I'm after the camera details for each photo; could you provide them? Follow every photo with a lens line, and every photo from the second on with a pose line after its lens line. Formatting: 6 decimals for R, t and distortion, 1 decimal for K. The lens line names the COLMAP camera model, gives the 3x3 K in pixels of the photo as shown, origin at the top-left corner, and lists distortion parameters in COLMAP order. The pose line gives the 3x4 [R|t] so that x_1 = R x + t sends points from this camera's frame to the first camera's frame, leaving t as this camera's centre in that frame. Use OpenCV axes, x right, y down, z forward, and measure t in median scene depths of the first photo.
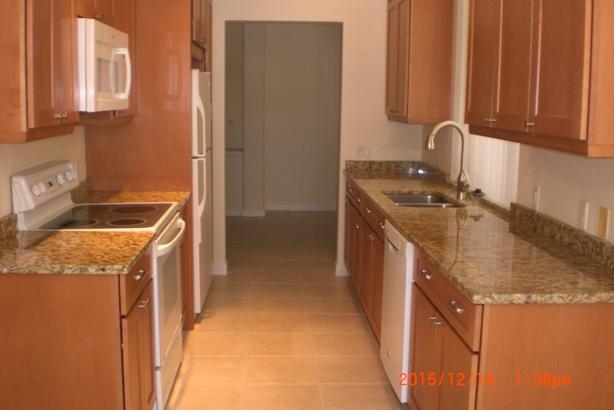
lens RADIAL K [[697.9, 0, 307.0], [0, 697.9, 205.0], [0, 0, 1]] dist [-0.015355, -0.353310]
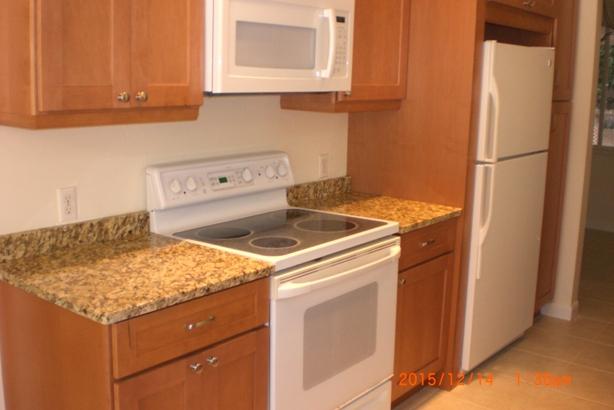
lens RADIAL K [[697.9, 0, 307.0], [0, 697.9, 205.0], [0, 0, 1]] dist [-0.015355, -0.353310]
pose [[0.738393, 0.134833, -0.660754, 0.201453], [-0.118609, 0.990501, 0.069575, -0.056182], [0.663858, 0.026997, 0.747371, 0.361263]]
